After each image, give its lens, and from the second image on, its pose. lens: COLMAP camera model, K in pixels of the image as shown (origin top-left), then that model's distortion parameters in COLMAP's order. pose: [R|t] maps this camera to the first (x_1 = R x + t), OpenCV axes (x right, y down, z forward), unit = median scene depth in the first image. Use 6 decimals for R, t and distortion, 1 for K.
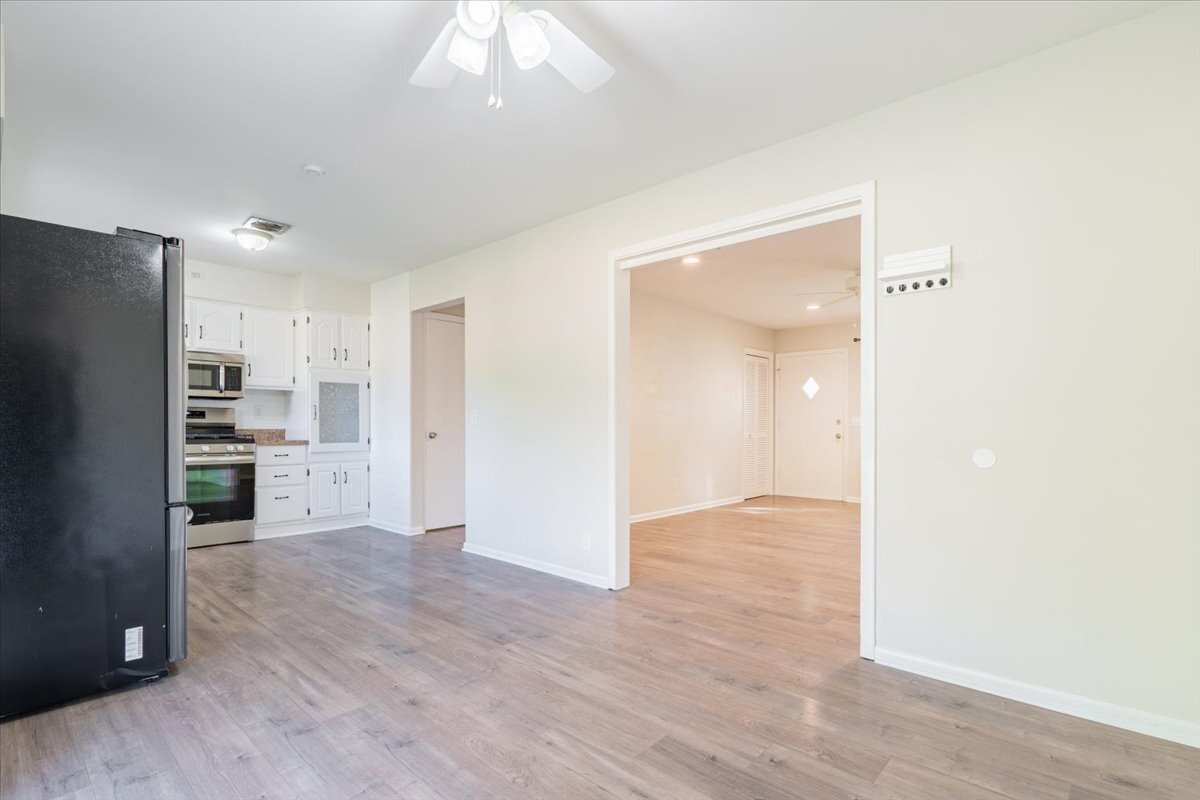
lens RADIAL K [[568.6, 0, 599.0], [0, 568.6, 423.8], [0, 0, 1]] dist [0.000008, 0.000360]
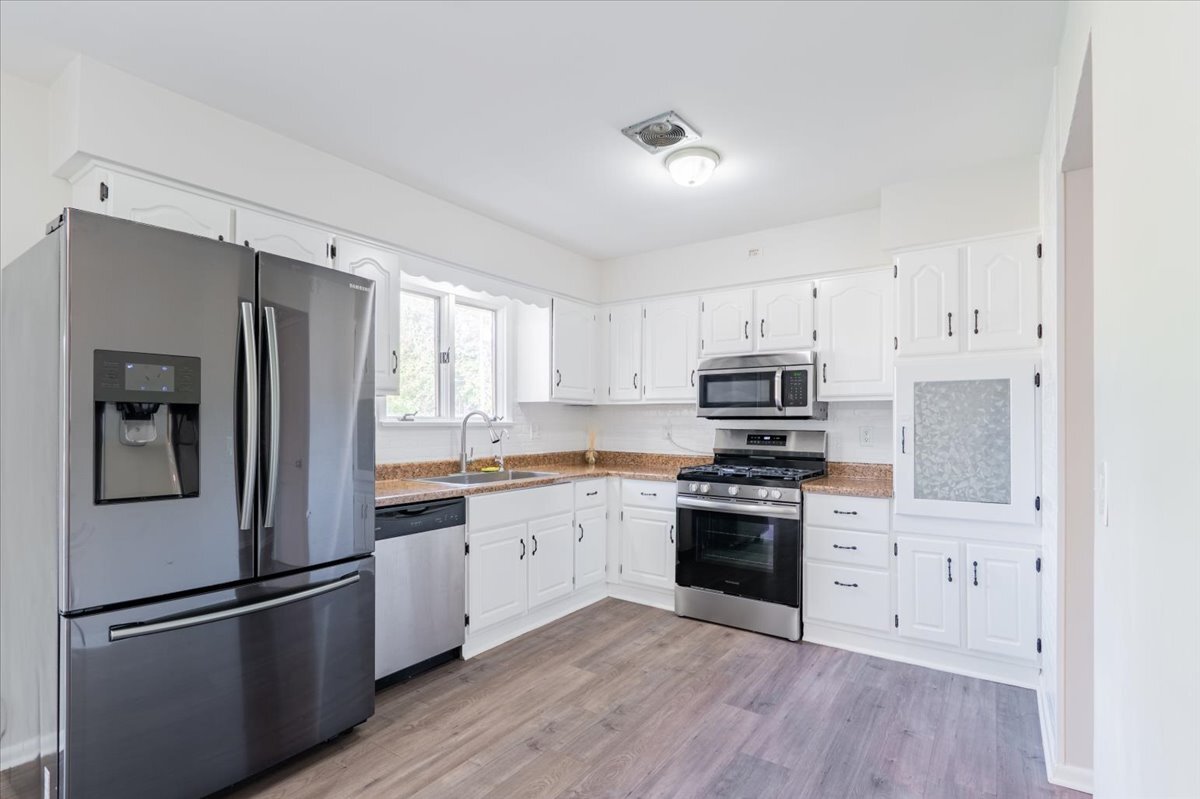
lens RADIAL K [[568.6, 0, 599.0], [0, 568.6, 423.3], [0, 0, 1]] dist [0.000008, 0.000360]
pose [[0.128096, -0.004390, -0.991752, -0.004051], [-0.003019, 0.999984, -0.004817, -0.034622], [0.991757, 0.003611, 0.128081, 0.691073]]
